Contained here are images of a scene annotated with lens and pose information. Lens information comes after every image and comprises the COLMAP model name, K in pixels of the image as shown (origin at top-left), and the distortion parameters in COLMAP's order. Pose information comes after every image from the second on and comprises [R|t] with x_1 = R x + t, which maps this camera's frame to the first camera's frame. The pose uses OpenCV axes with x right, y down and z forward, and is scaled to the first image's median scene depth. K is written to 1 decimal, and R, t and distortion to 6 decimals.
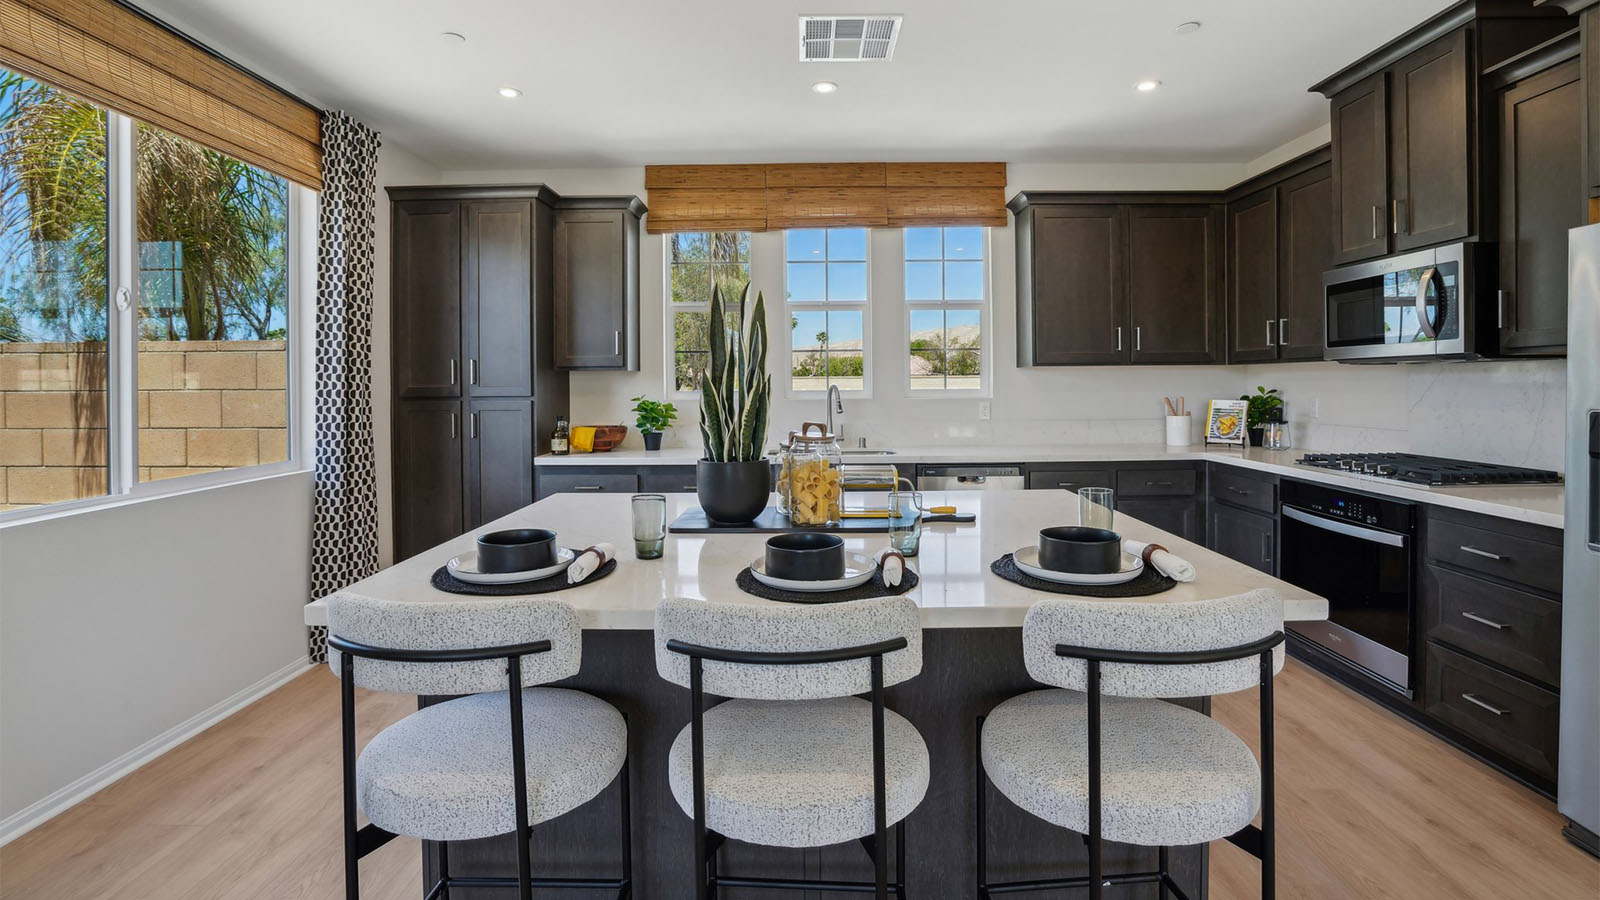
lens RADIAL K [[746.2, 0, 815.8], [0, 746.2, 451.6], [0, 0, 1]] dist [-0.012431, 0.002318]
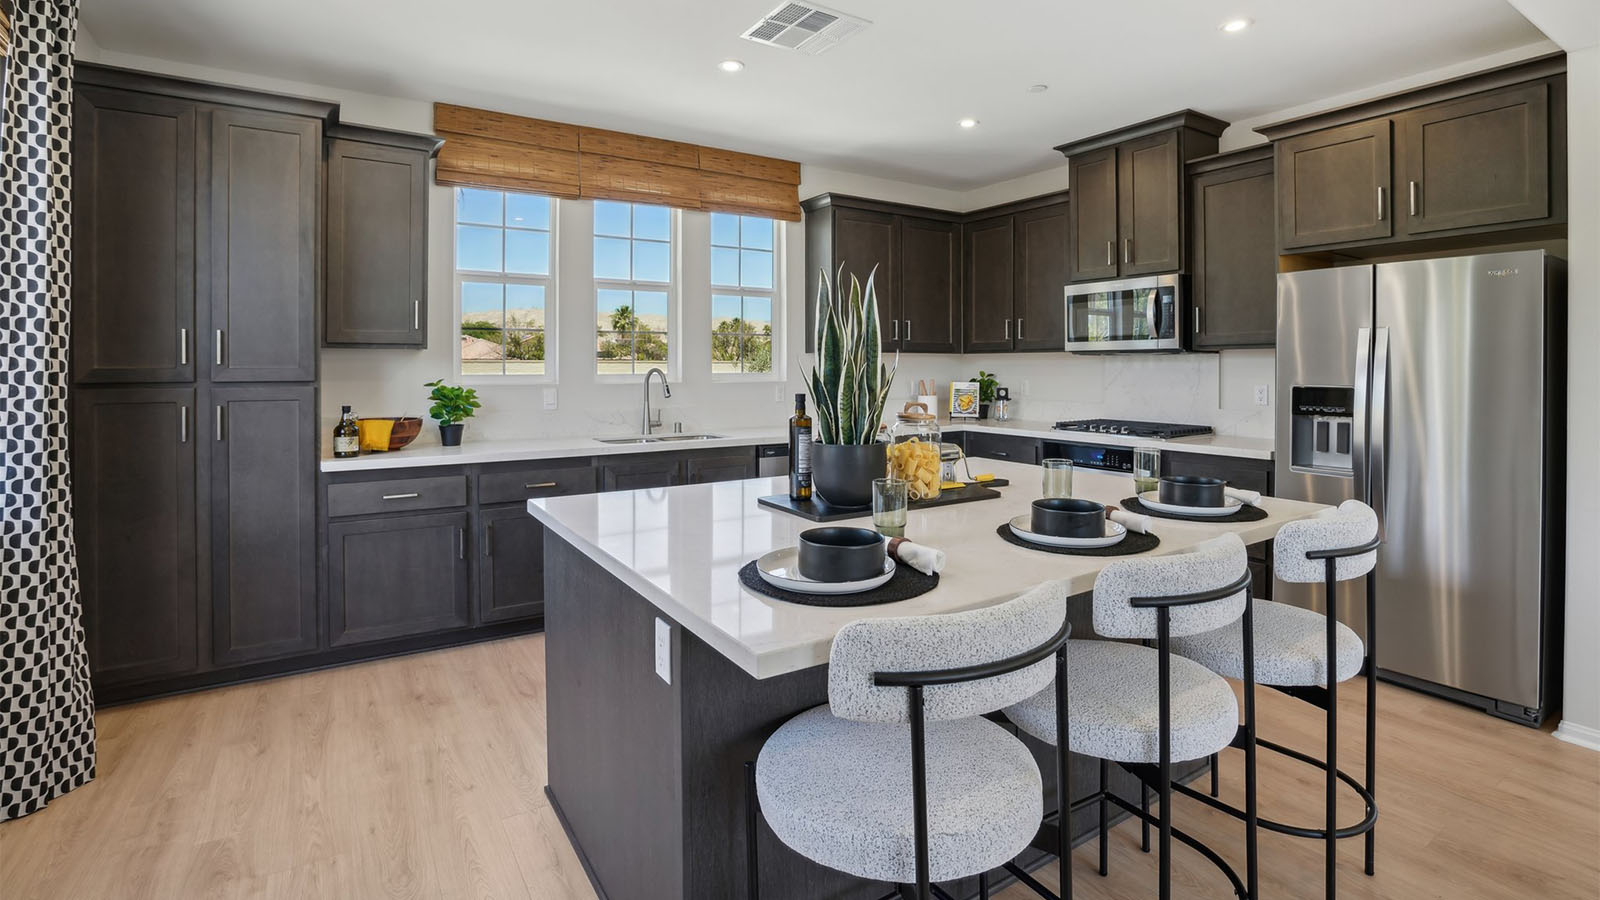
lens RADIAL K [[746.2, 0, 804.9], [0, 746.2, 437.4], [0, 0, 1]] dist [-0.012431, 0.002318]
pose [[0.842855, -0.043998, 0.536338, -0.343013], [0.043895, 0.998952, 0.012969, -0.004664], [-0.536347, 0.012612, 0.843903, 0.090032]]
